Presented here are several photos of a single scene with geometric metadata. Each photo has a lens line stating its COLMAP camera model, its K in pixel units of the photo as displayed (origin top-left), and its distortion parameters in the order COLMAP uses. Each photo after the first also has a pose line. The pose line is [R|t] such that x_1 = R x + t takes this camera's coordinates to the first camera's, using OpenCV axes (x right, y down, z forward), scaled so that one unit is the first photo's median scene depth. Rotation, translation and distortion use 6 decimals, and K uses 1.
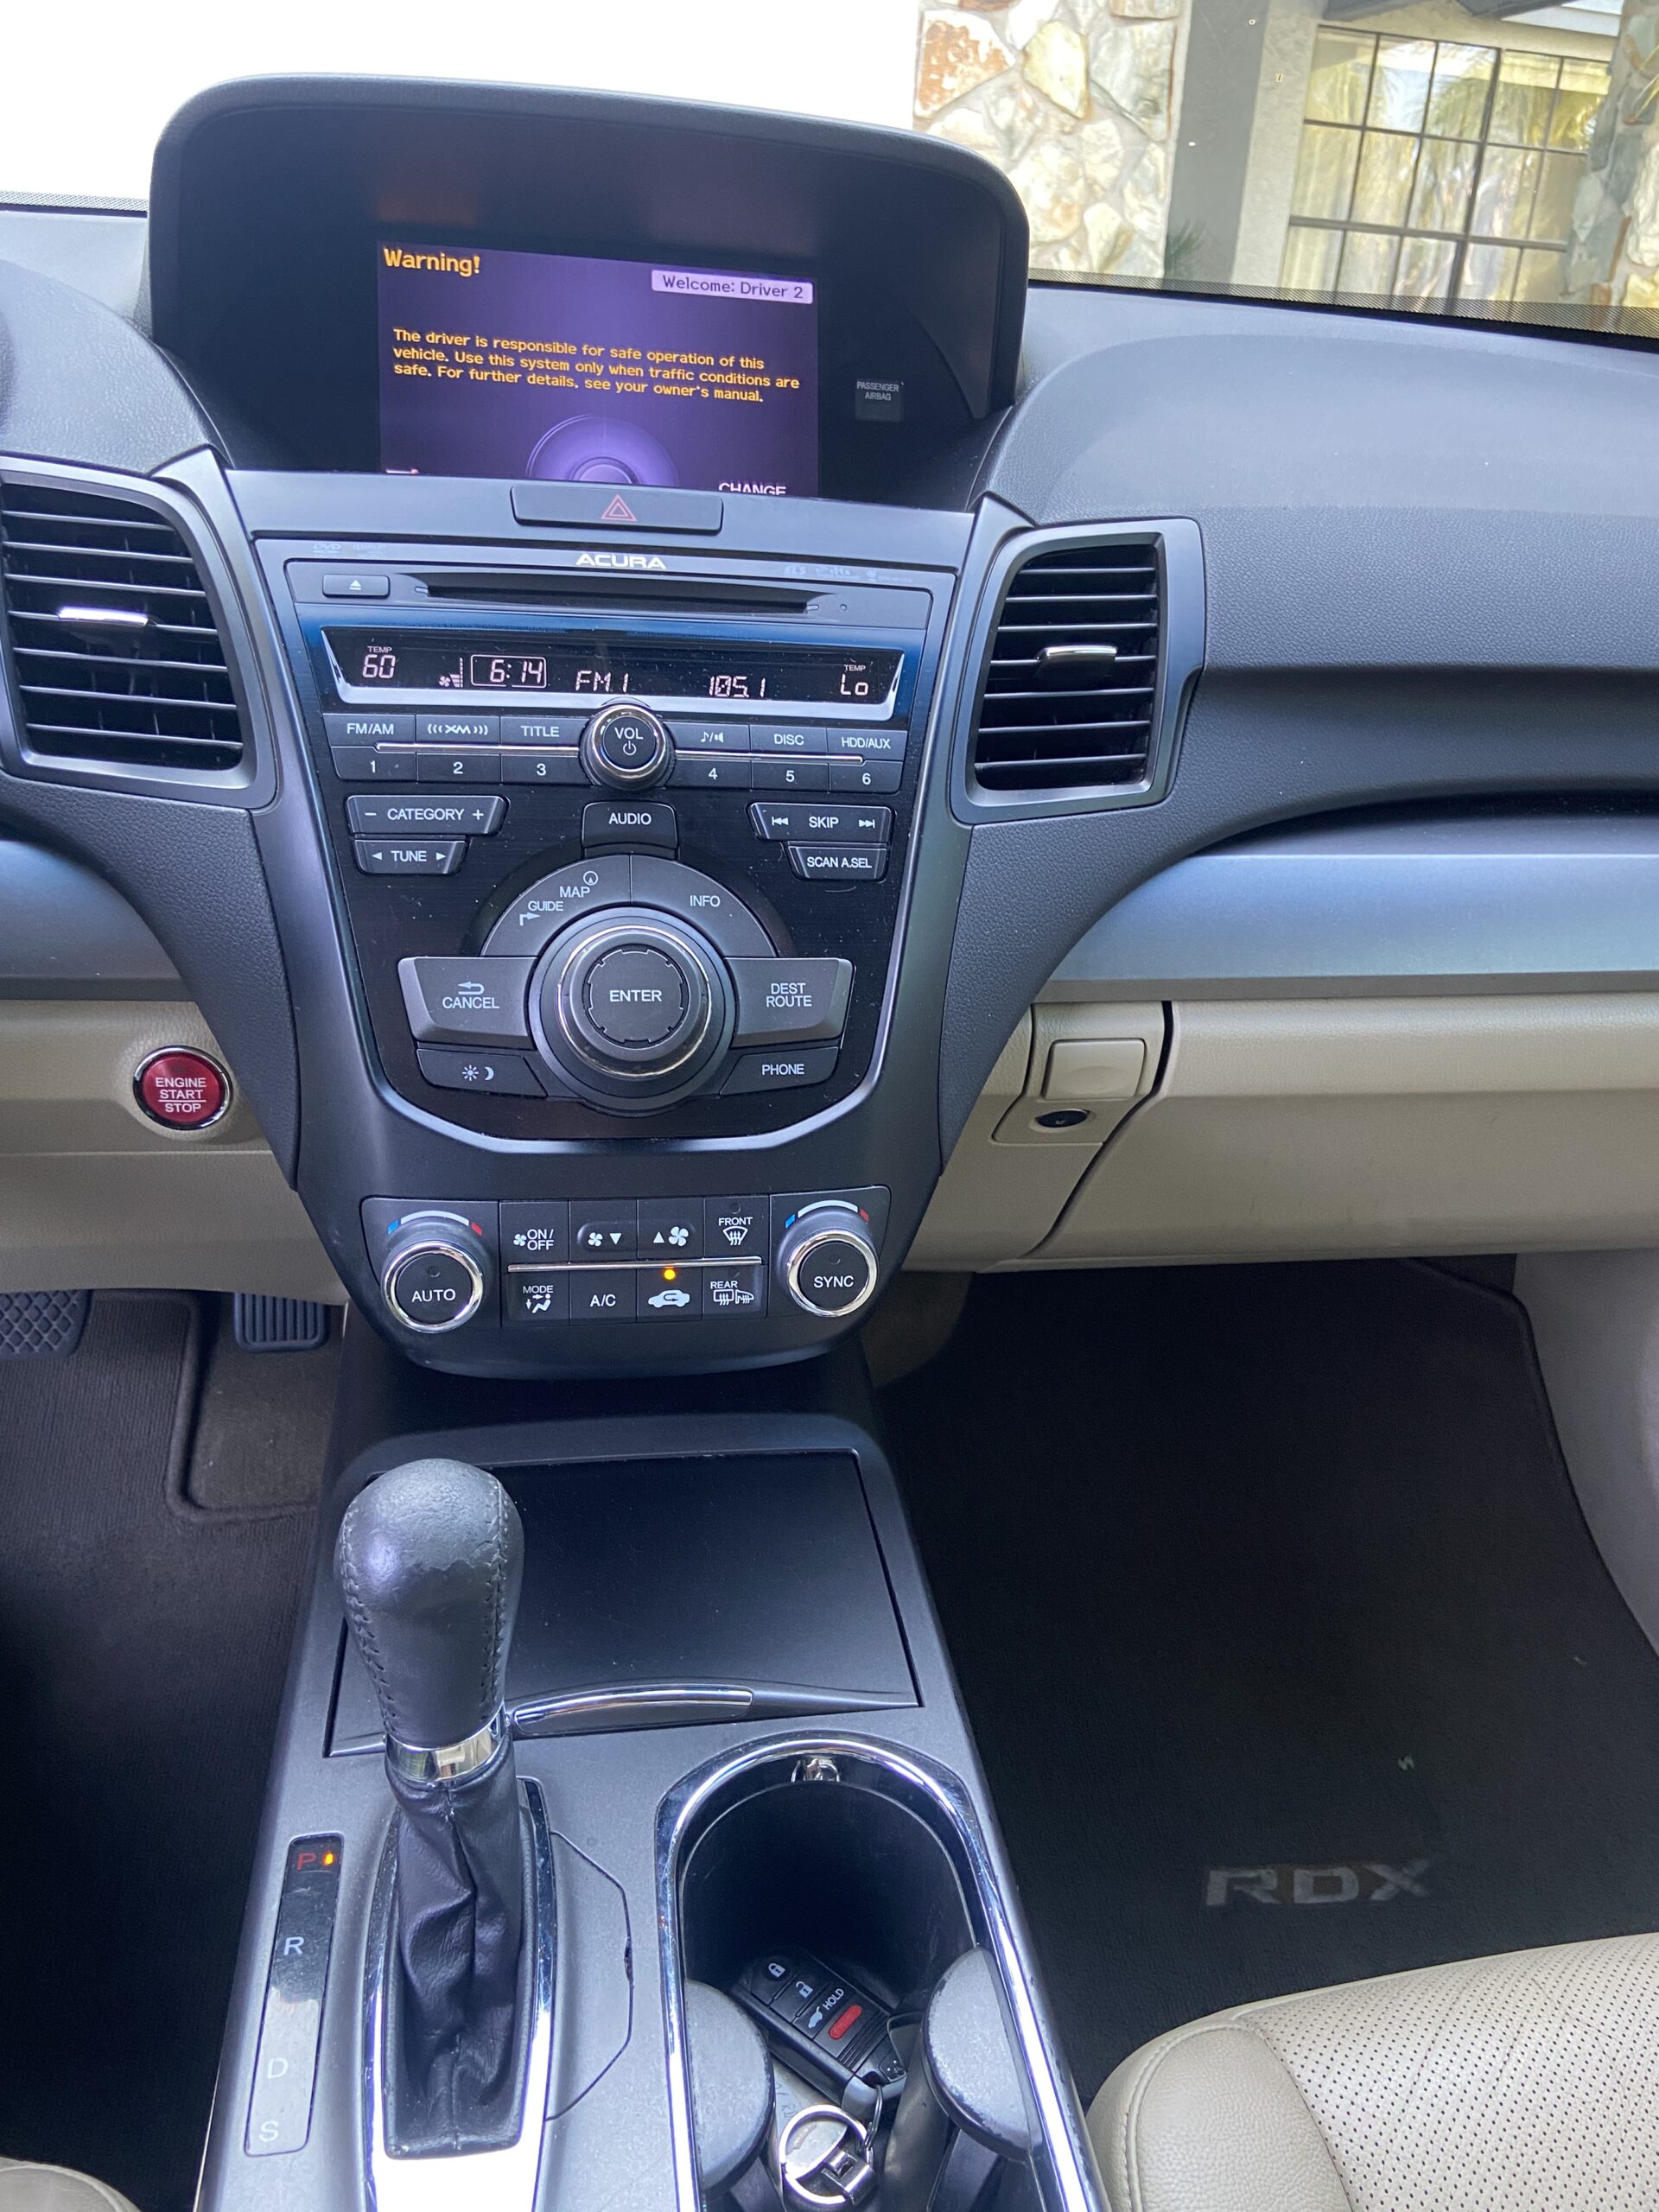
lens RADIAL K [[1690.1, 0, 860.7], [0, 1690.1, 1124.4], [0, 0, 1]] dist [0.113098, -0.141444]
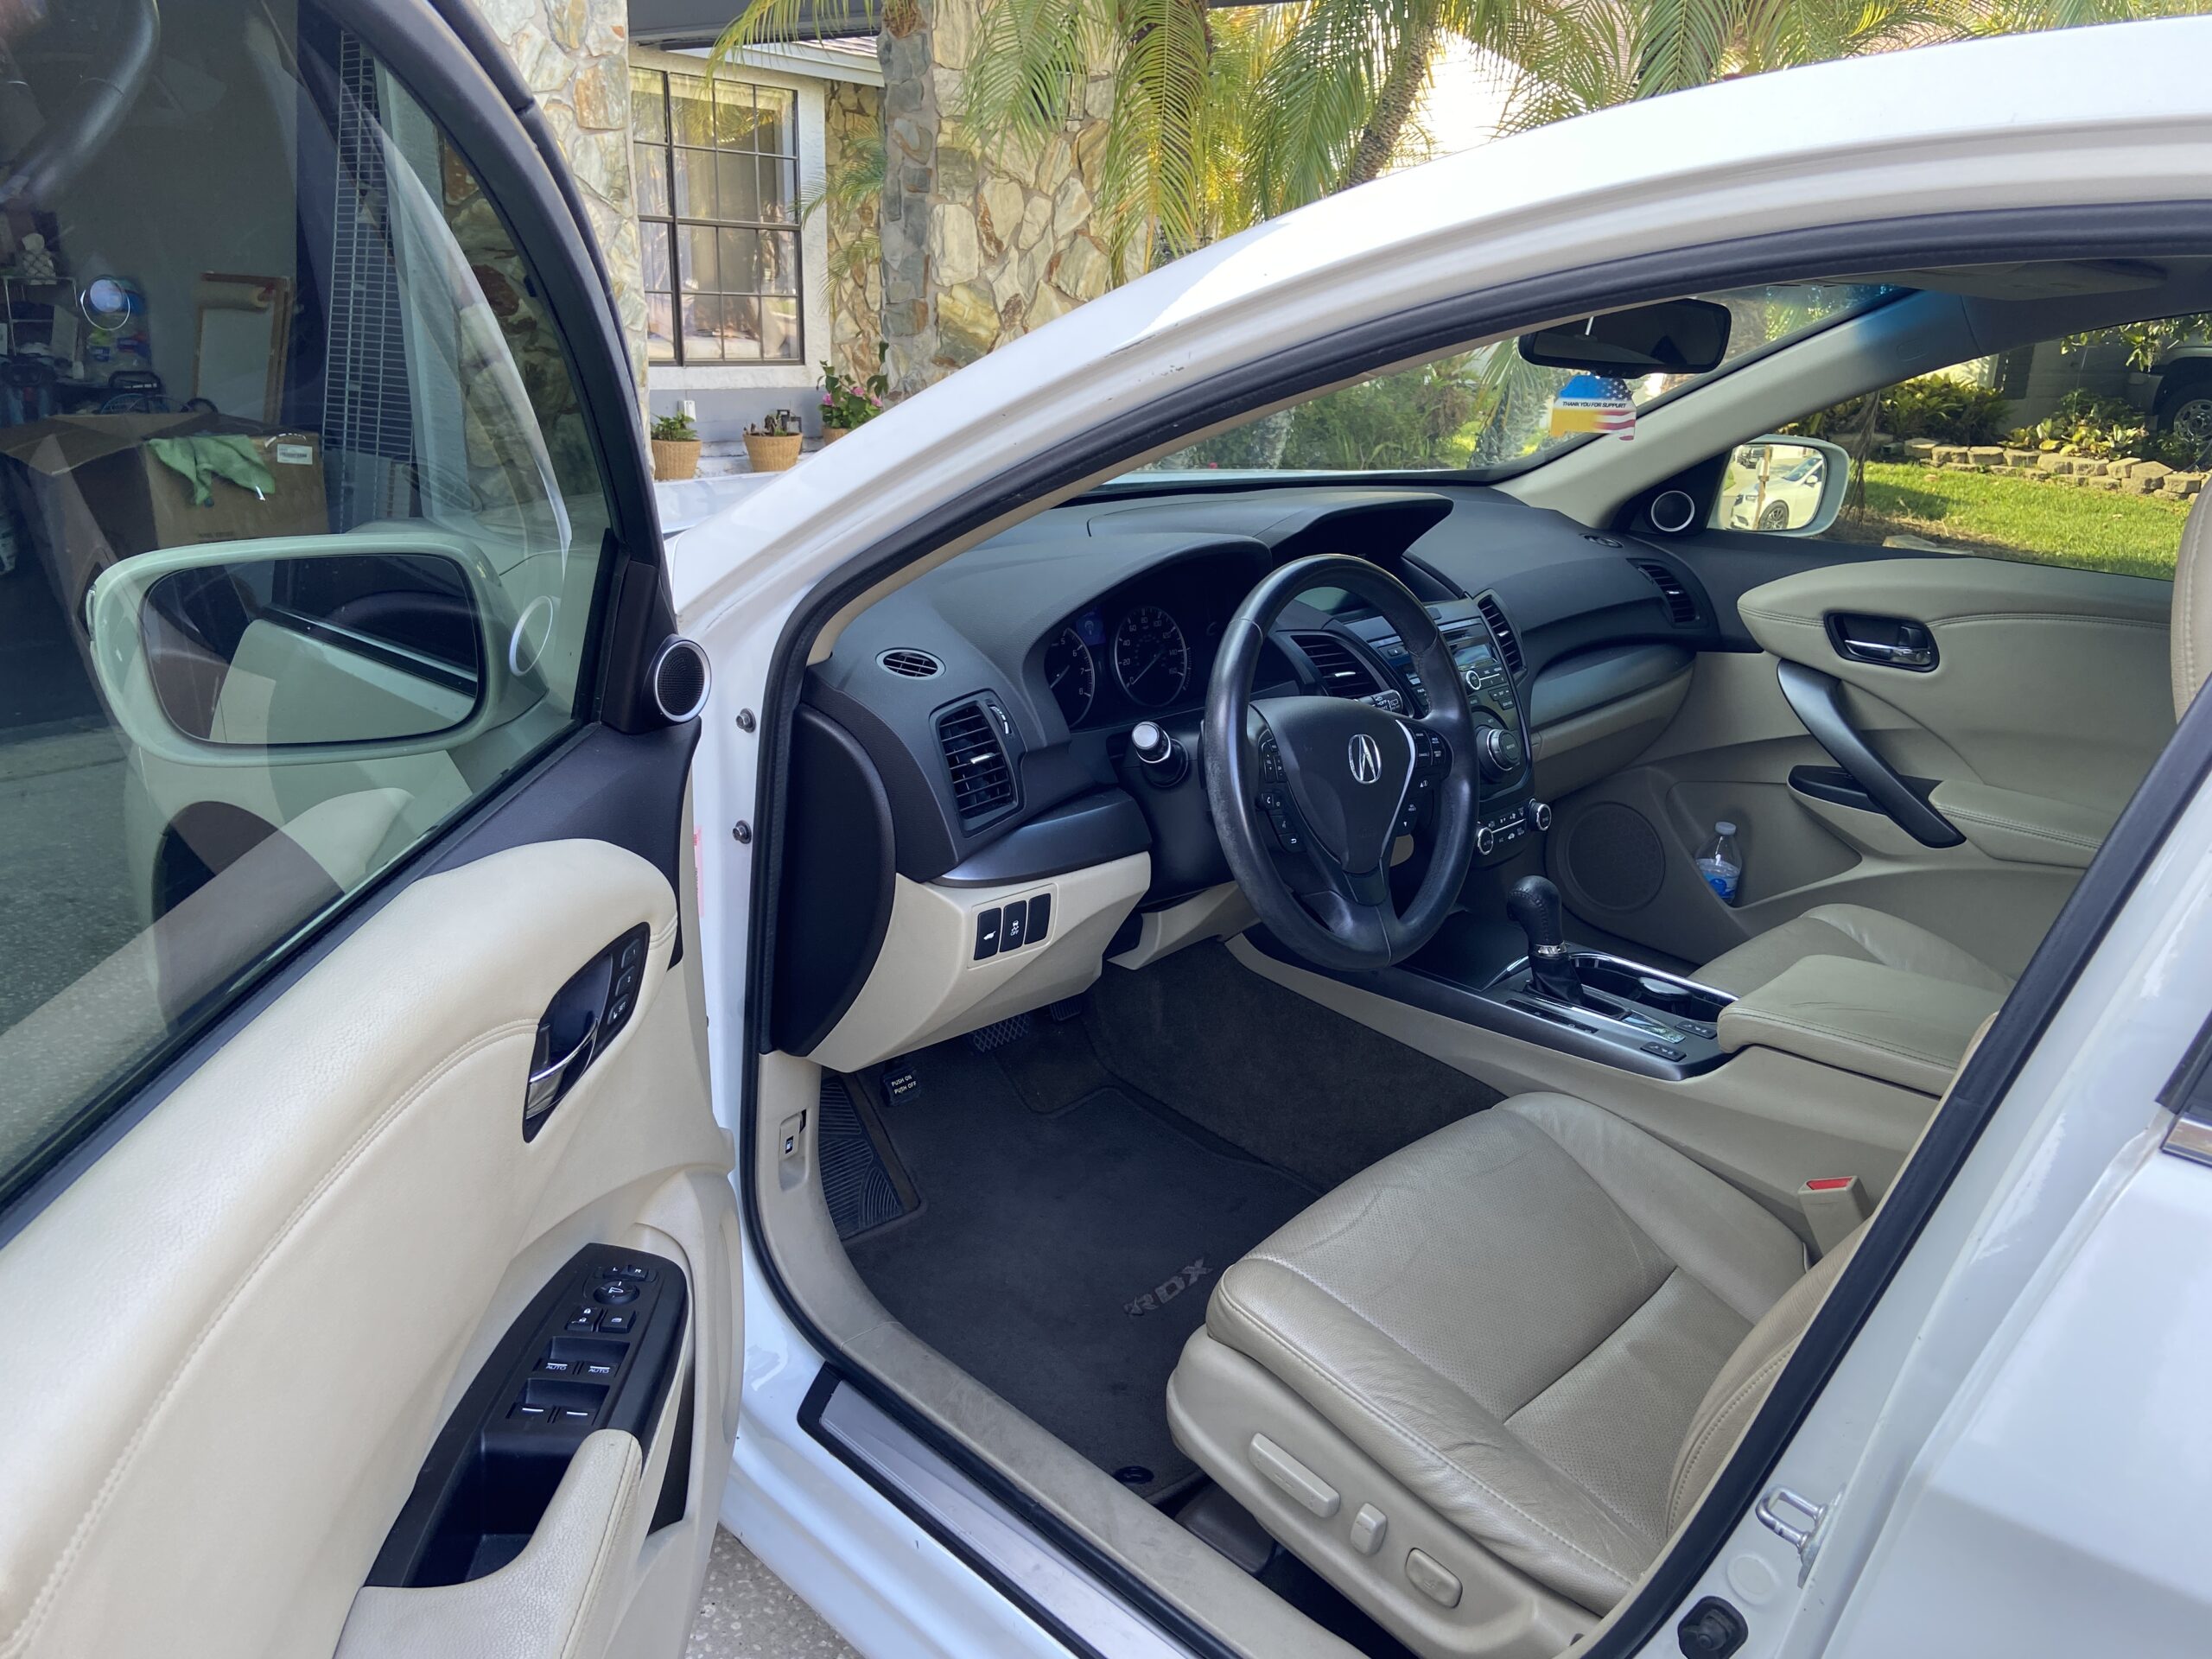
lens RADIAL K [[1690.1, 0, 1118.7], [0, 1690.1, 828.2], [0, 0, 1]] dist [0.113098, -0.141444]
pose [[0.793359, -0.222192, 0.566756, -2.463174], [0.275138, 0.961369, -0.008248, -0.091210], [-0.543029, 0.162480, 0.823845, -1.289430]]
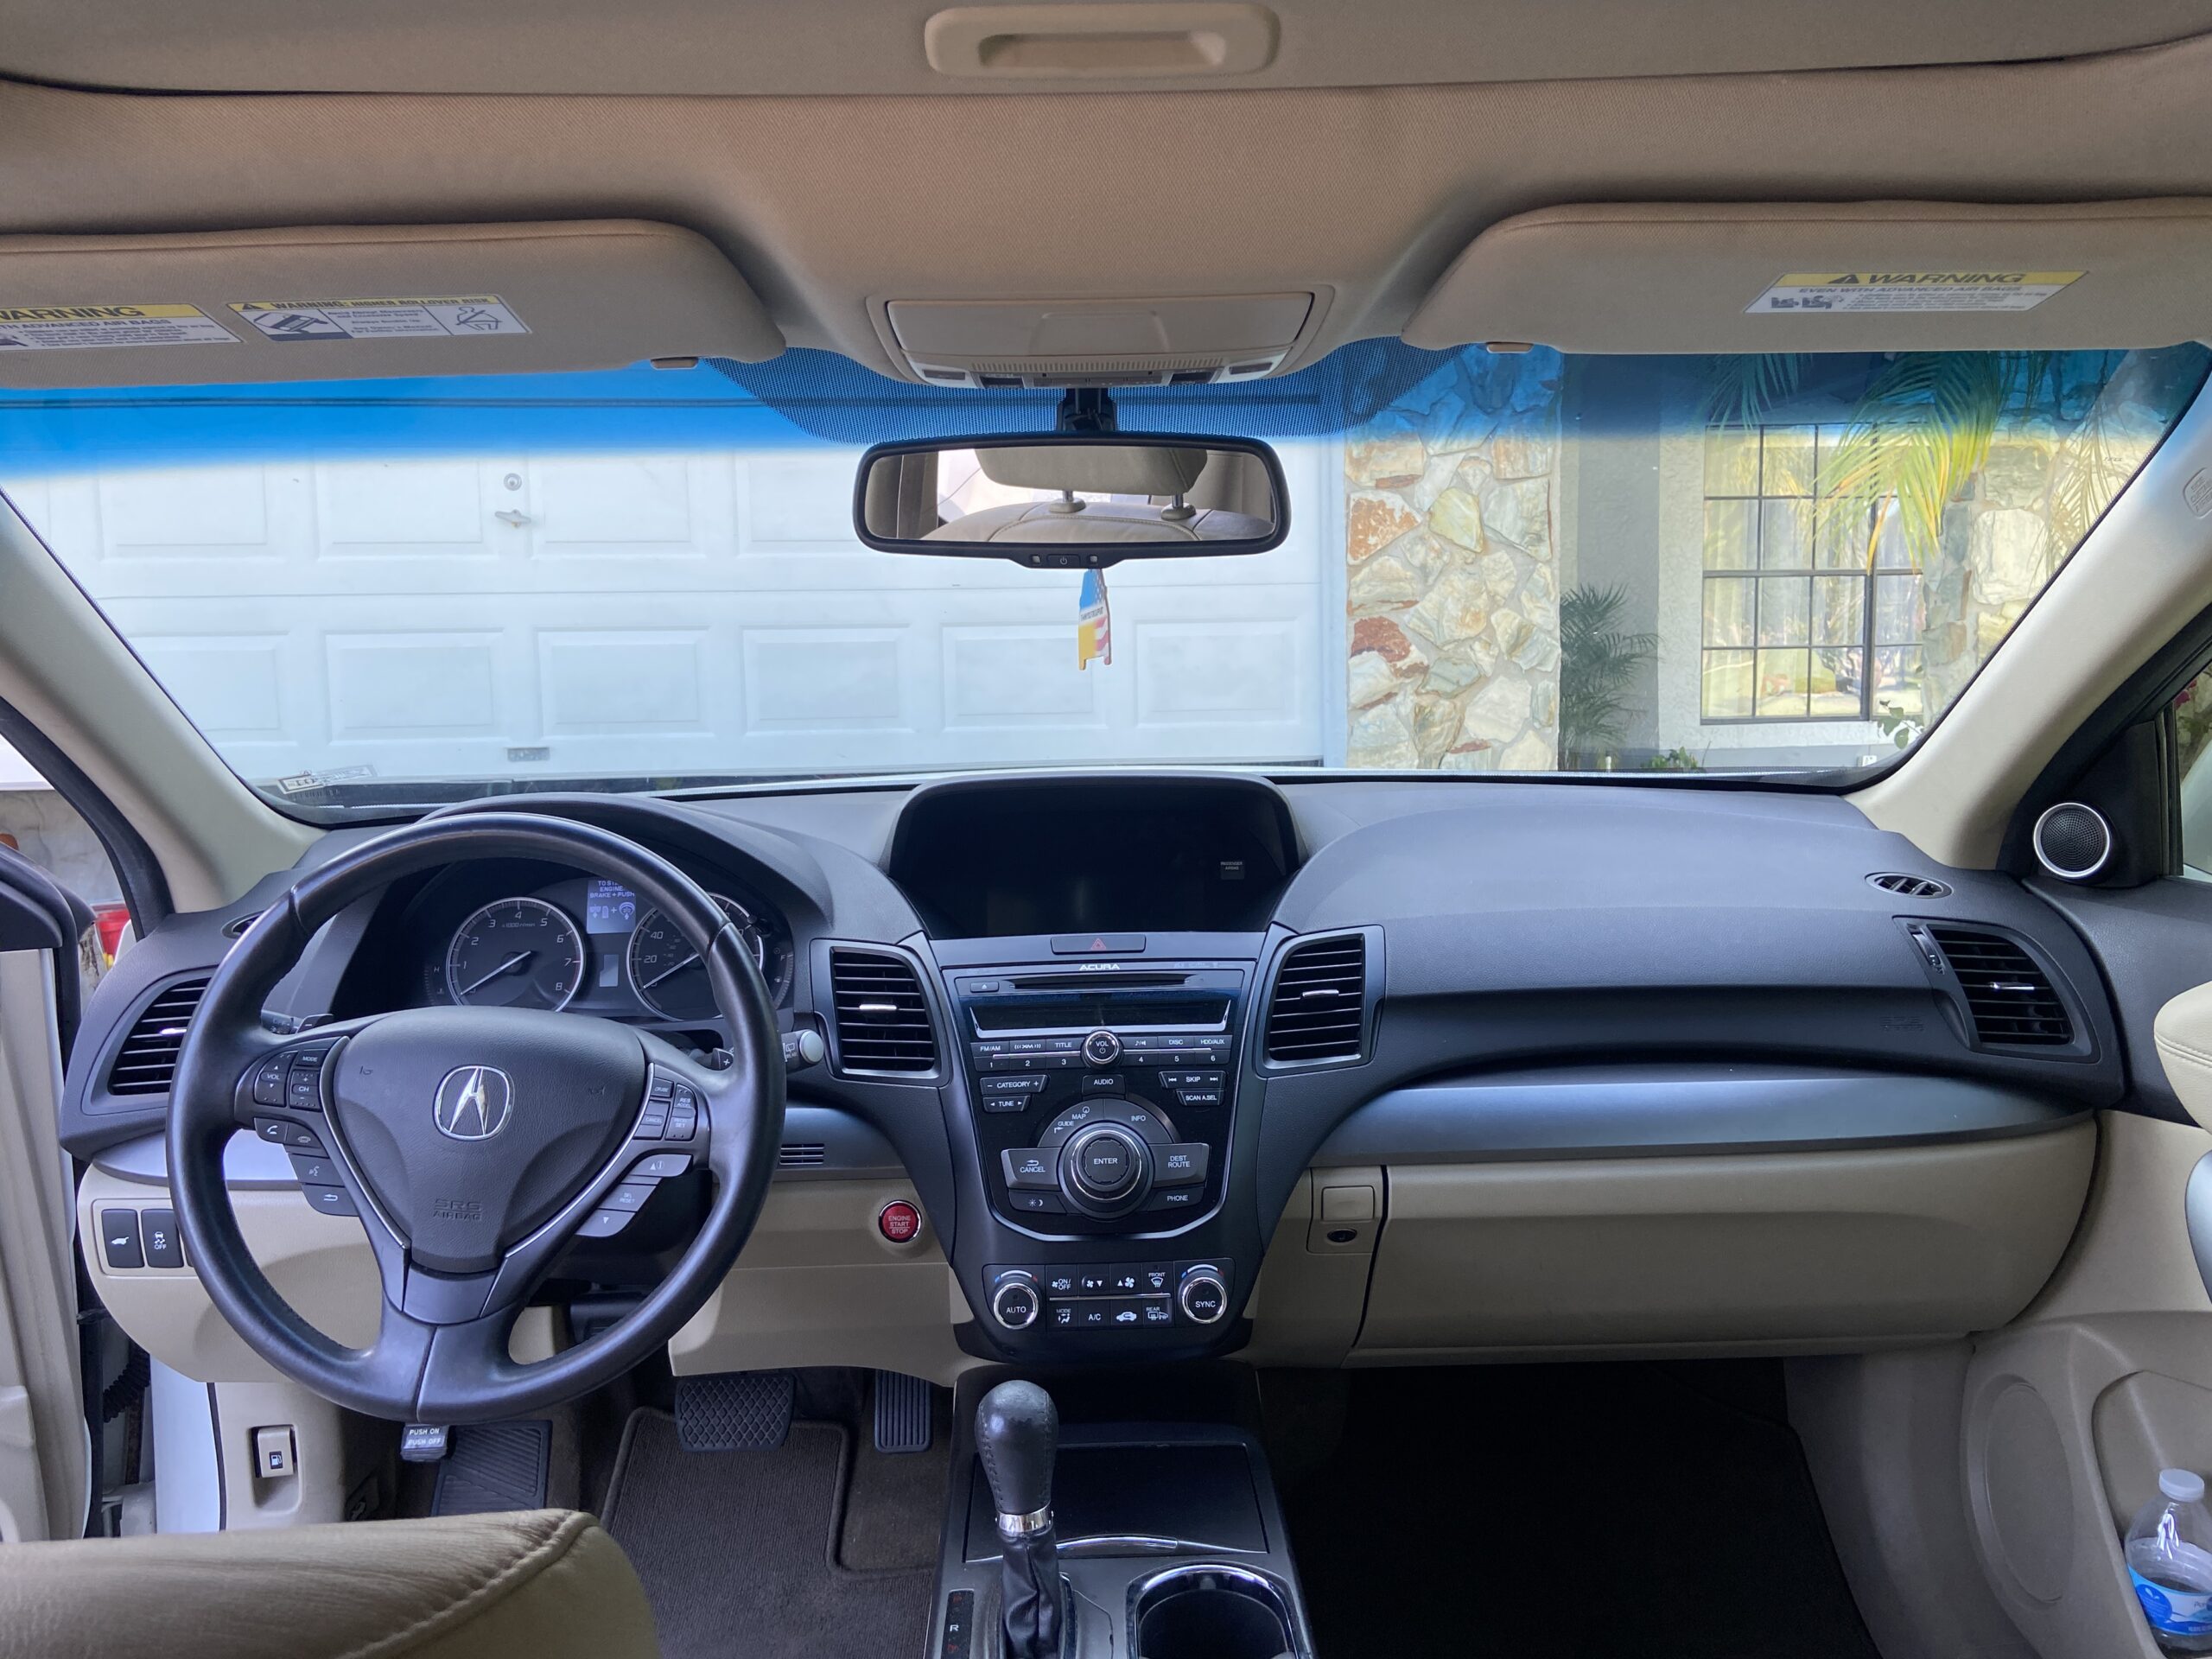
lens RADIAL K [[1690.1, 0, 1093.5], [0, 1690.1, 806.6], [0, 0, 1]] dist [0.113098, -0.141444]
pose [[0.984621, -0.073352, -0.158560, 0.205251], [0.013708, 0.937228, -0.348448, 0.228026], [0.174166, 0.340915, 0.923820, -1.046020]]
